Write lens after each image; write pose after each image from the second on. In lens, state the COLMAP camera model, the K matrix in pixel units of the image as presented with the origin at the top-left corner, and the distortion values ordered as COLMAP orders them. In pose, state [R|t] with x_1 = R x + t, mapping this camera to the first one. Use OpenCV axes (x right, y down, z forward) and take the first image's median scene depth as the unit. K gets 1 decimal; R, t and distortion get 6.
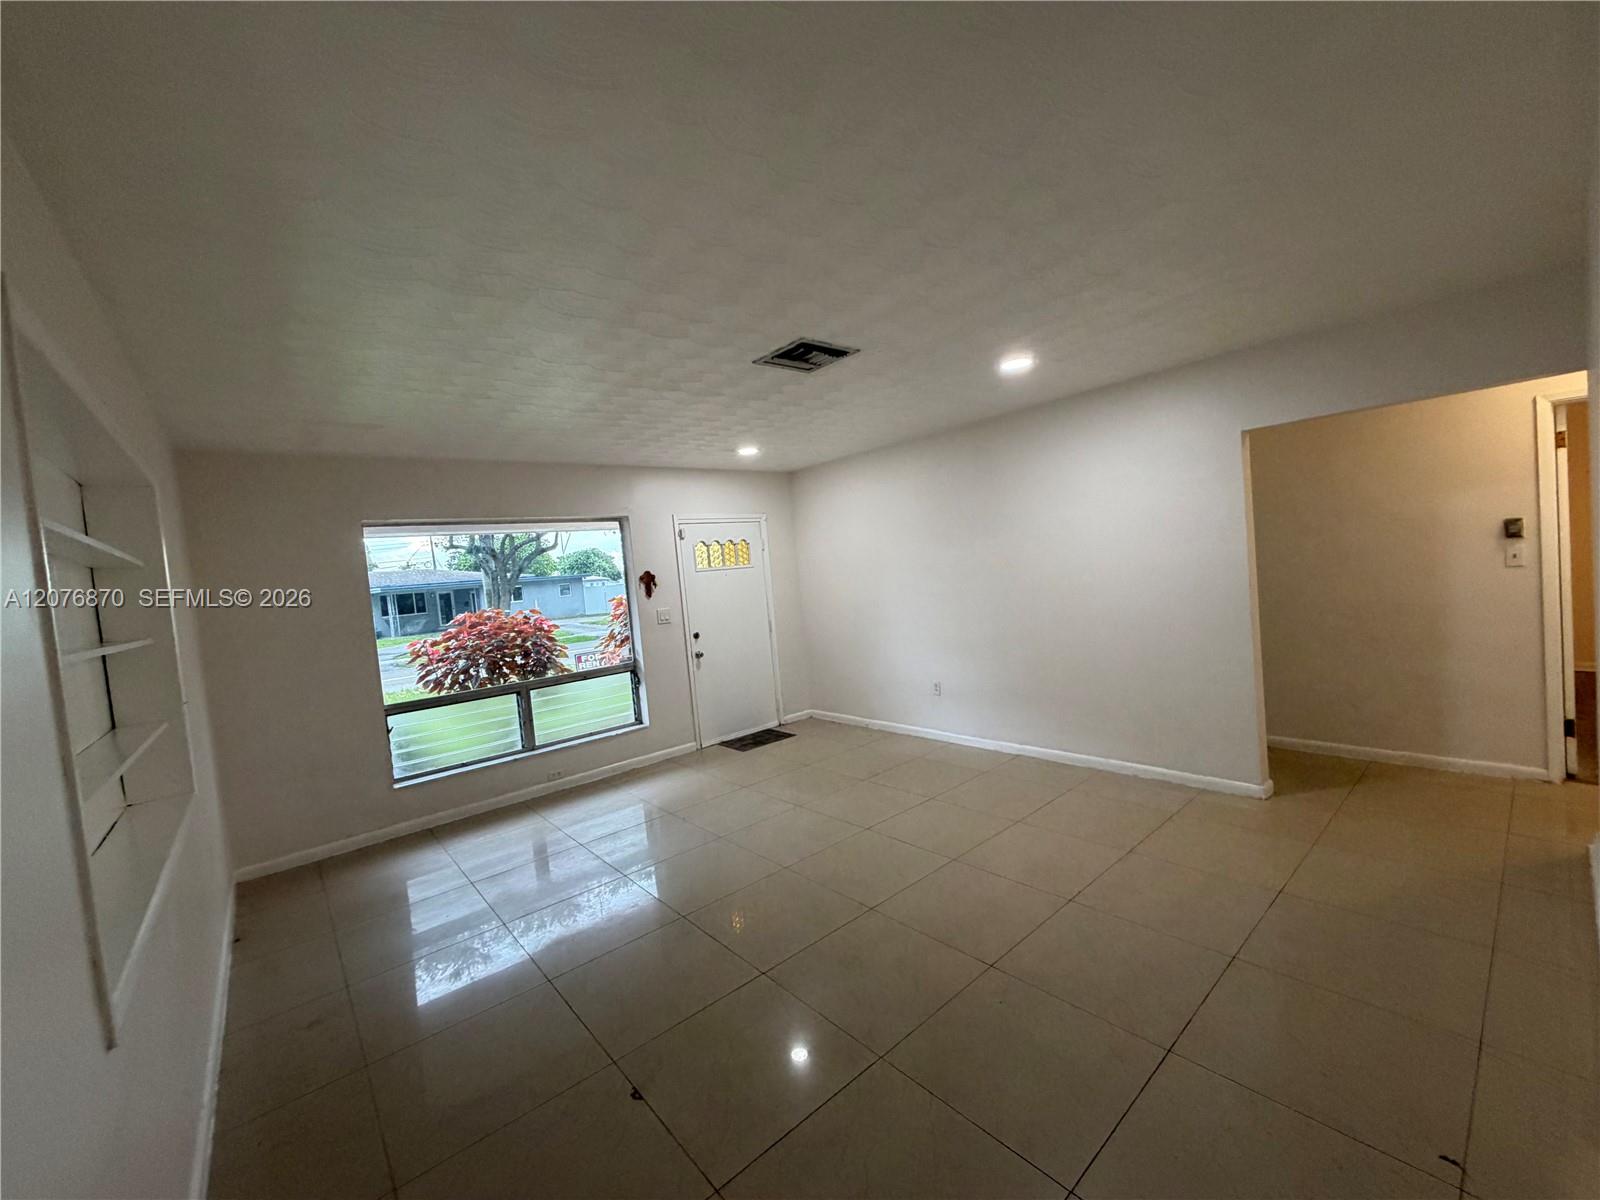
lens RADIAL K [[638.4, 0, 798.9], [0, 638.4, 602.9], [0, 0, 1]] dist [0.000829, -0.000377]
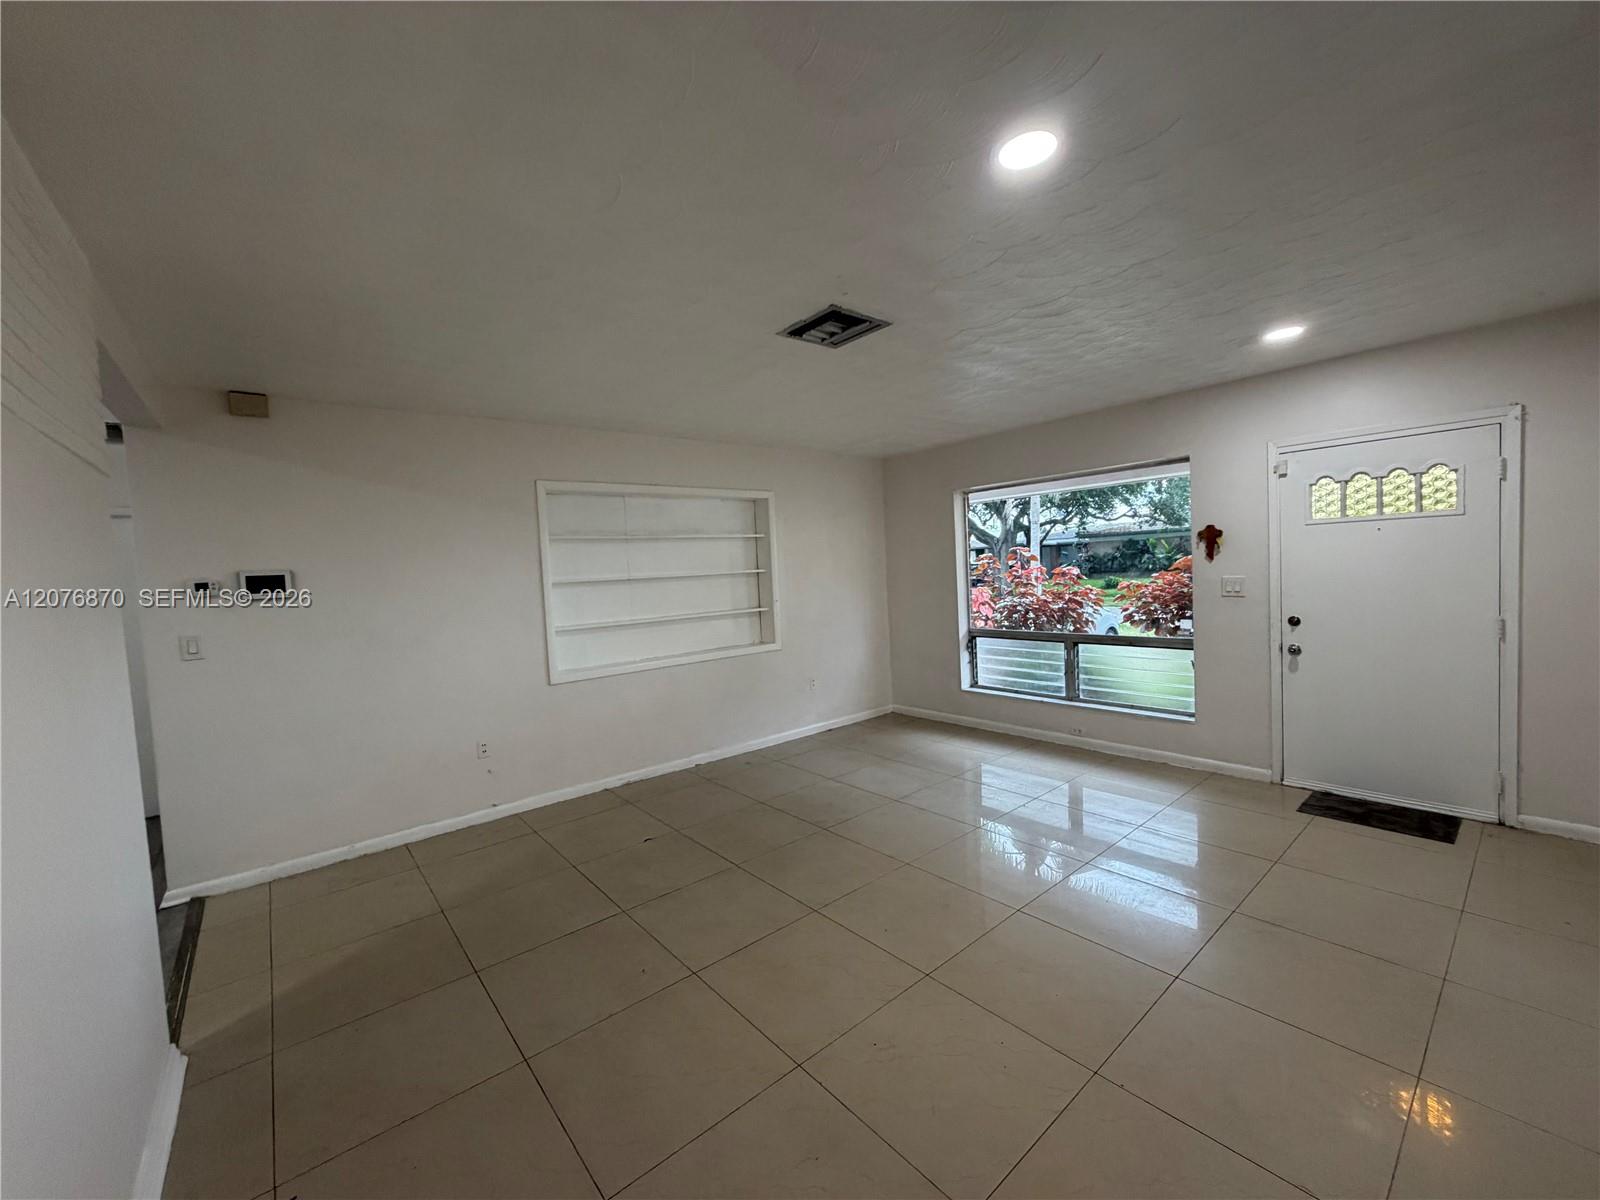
lens RADIAL K [[638.4, 0, 795.6], [0, 638.4, 596.8], [0, 0, 1]] dist [0.000829, -0.000377]
pose [[-0.002782, 0.133477, -0.991048, 0.514118], [-0.002497, 0.991048, 0.133484, -0.063437], [0.999993, 0.002846, -0.002423, 0.490548]]
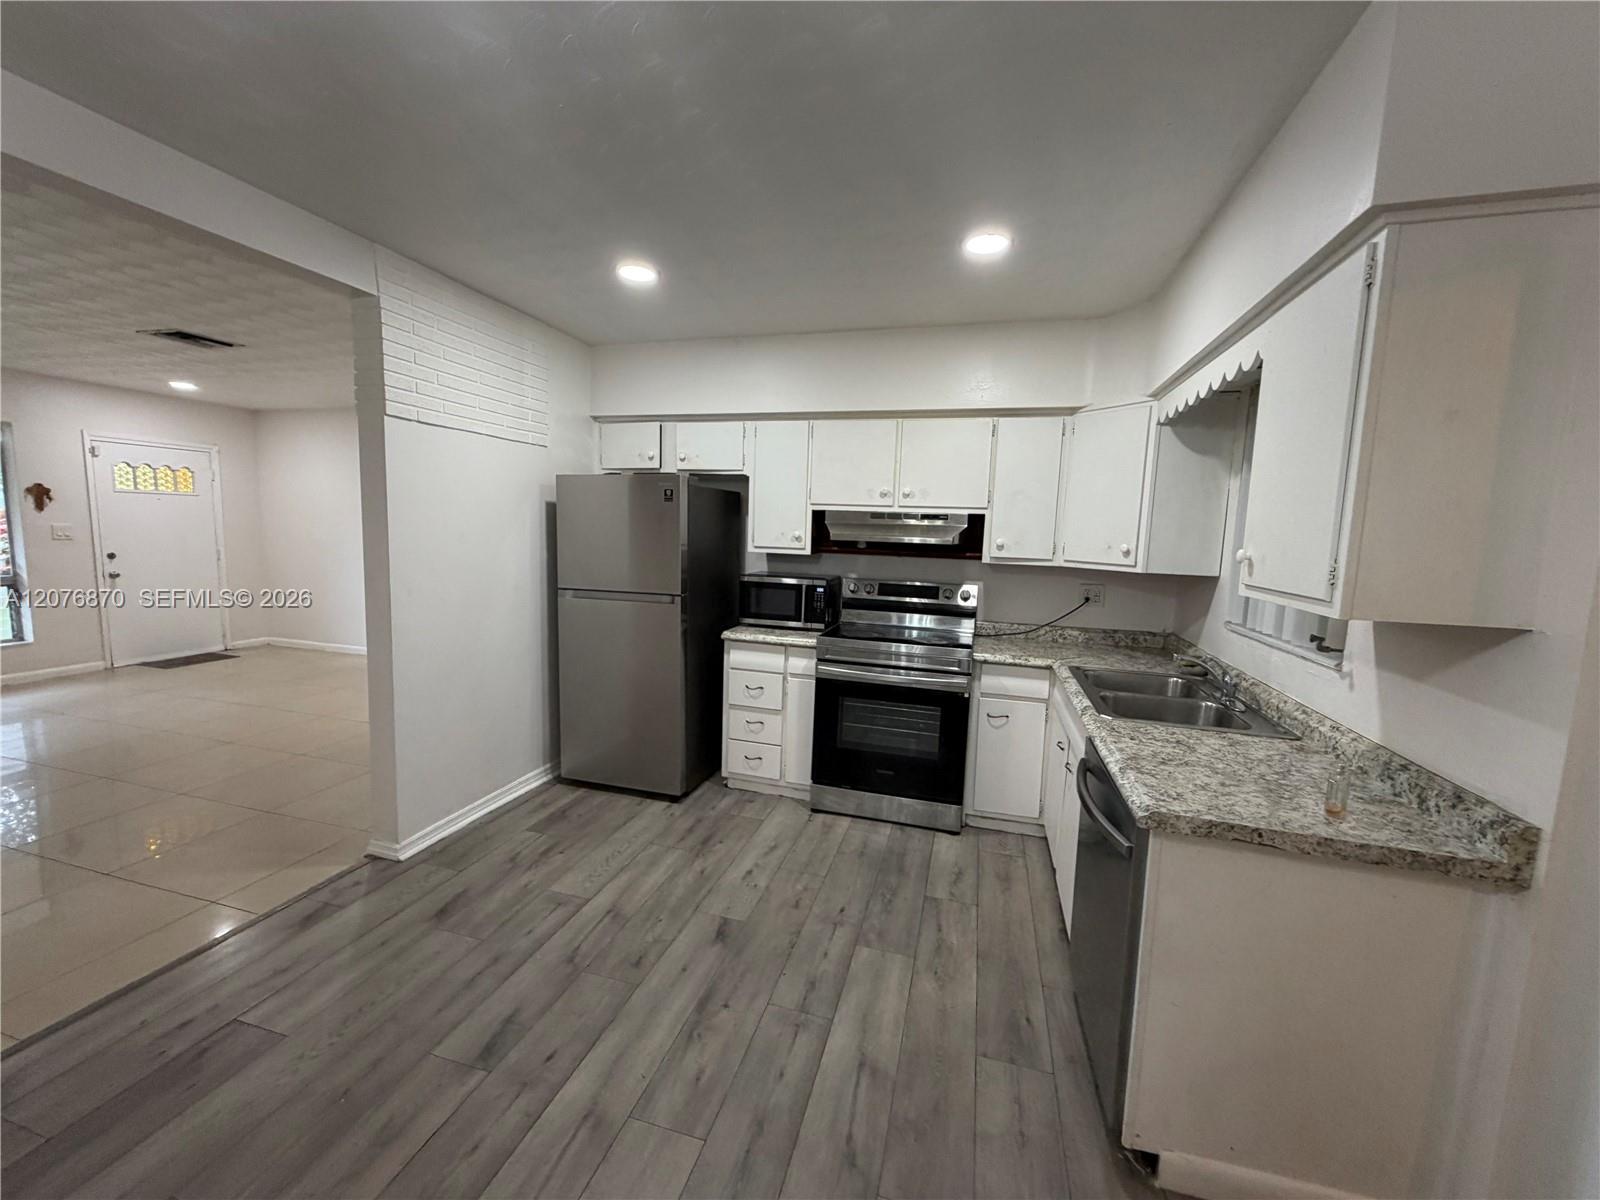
lens RADIAL K [[638.4, 0, 796.3], [0, 638.4, 600.1], [0, 0, 1]] dist [0.000829, -0.000377]
pose [[0.827054, 0.051178, 0.559788, 0.174413], [-0.076625, 0.996816, 0.022076, 0.016699], [-0.556875, -0.061152, 0.828342, -0.440236]]
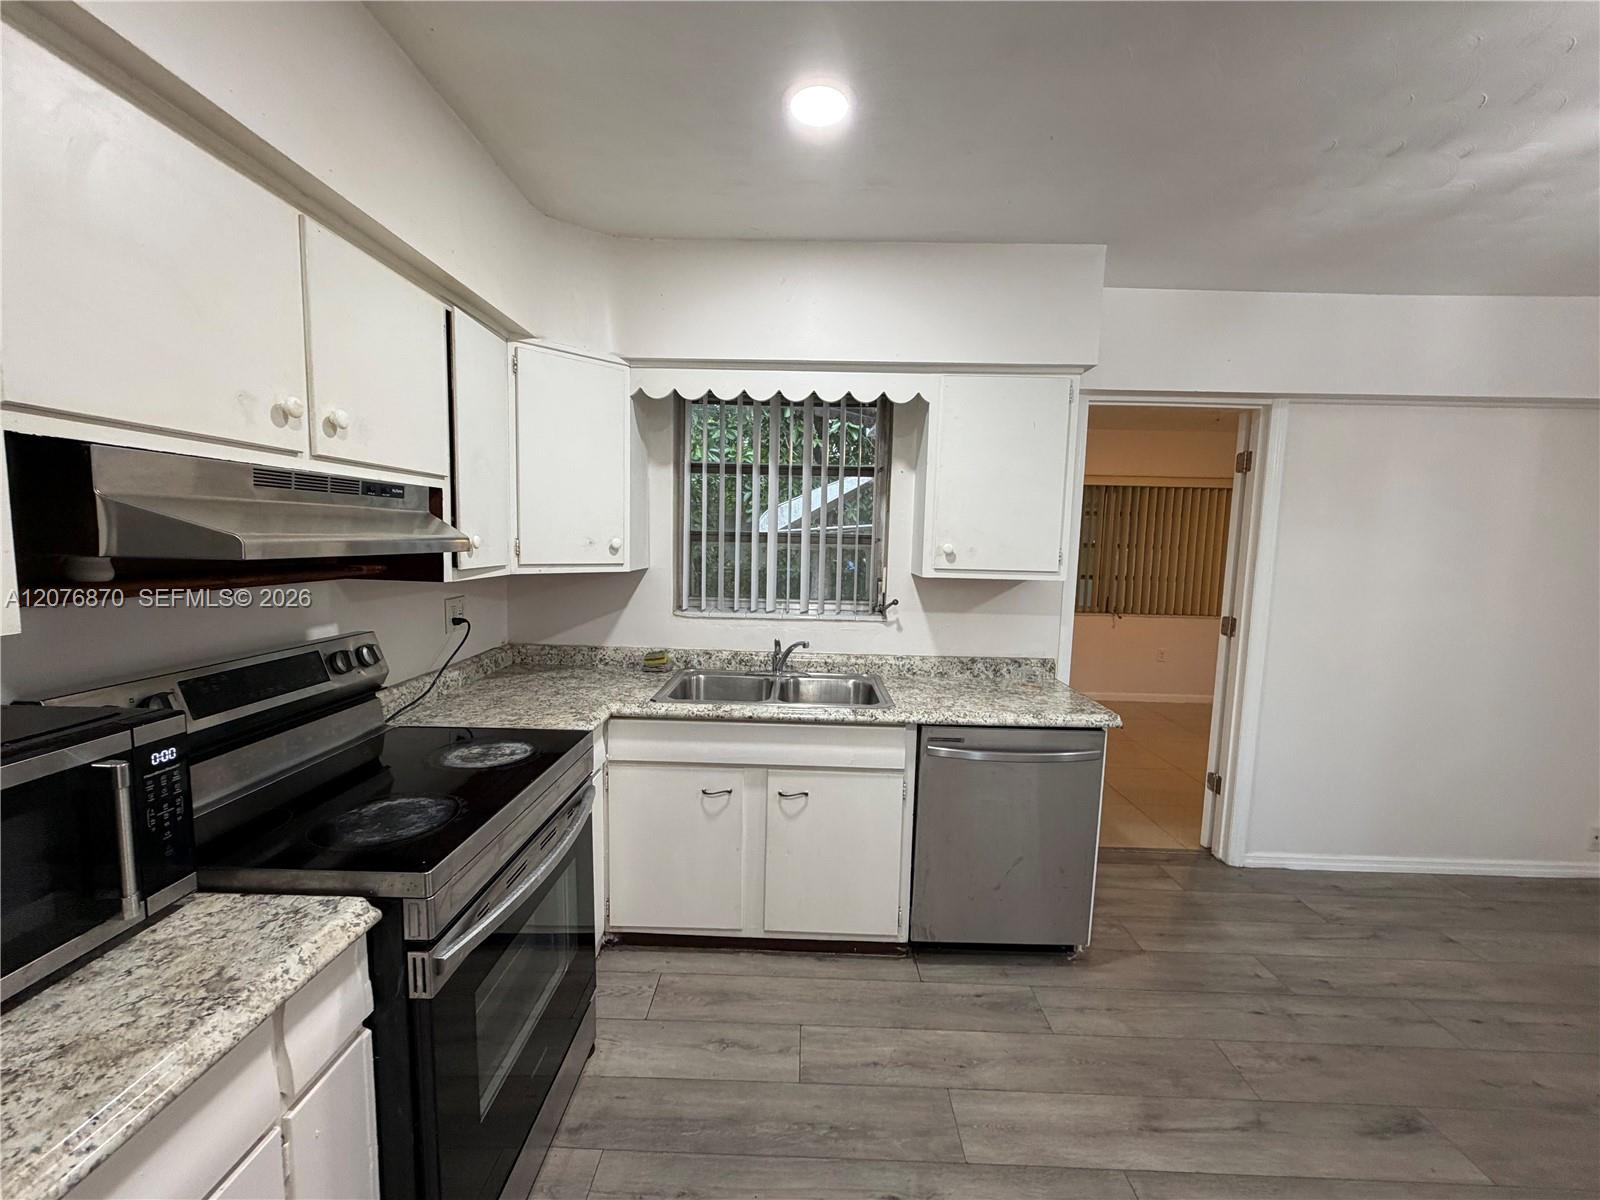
lens RADIAL K [[638.4, 0, 797.7], [0, 638.4, 600.8], [0, 0, 1]] dist [0.000829, -0.000377]
pose [[-0.748843, 0.004166, 0.662735, 0.317473], [0.076799, 0.993789, 0.080530, -0.021218], [-0.658283, 0.111202, -0.744512, 0.078083]]
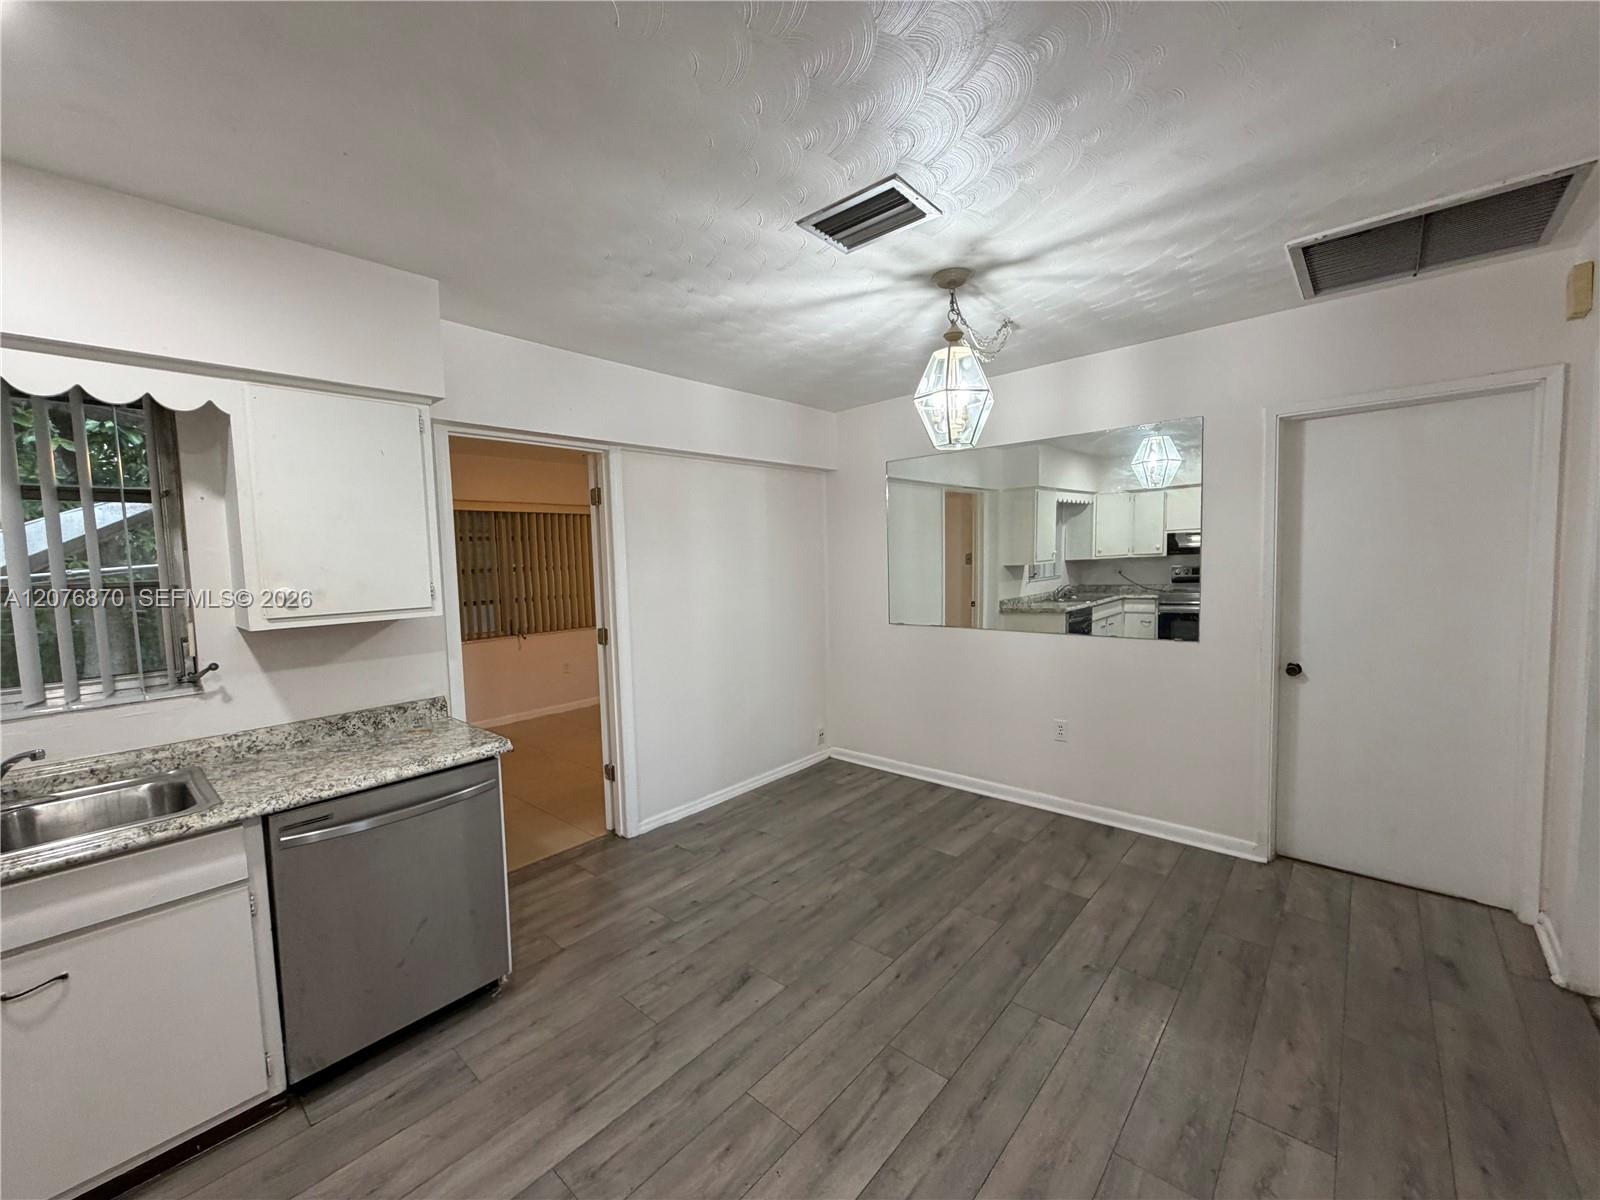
lens RADIAL K [[638.4, 0, 797.5], [0, 638.4, 599.8], [0, 0, 1]] dist [0.000829, -0.000377]
pose [[-0.983444, 0.126915, -0.129348, 0.291499], [0.109808, 0.985179, 0.131775, -0.025577], [0.144155, 0.115390, -0.982804, 0.080128]]
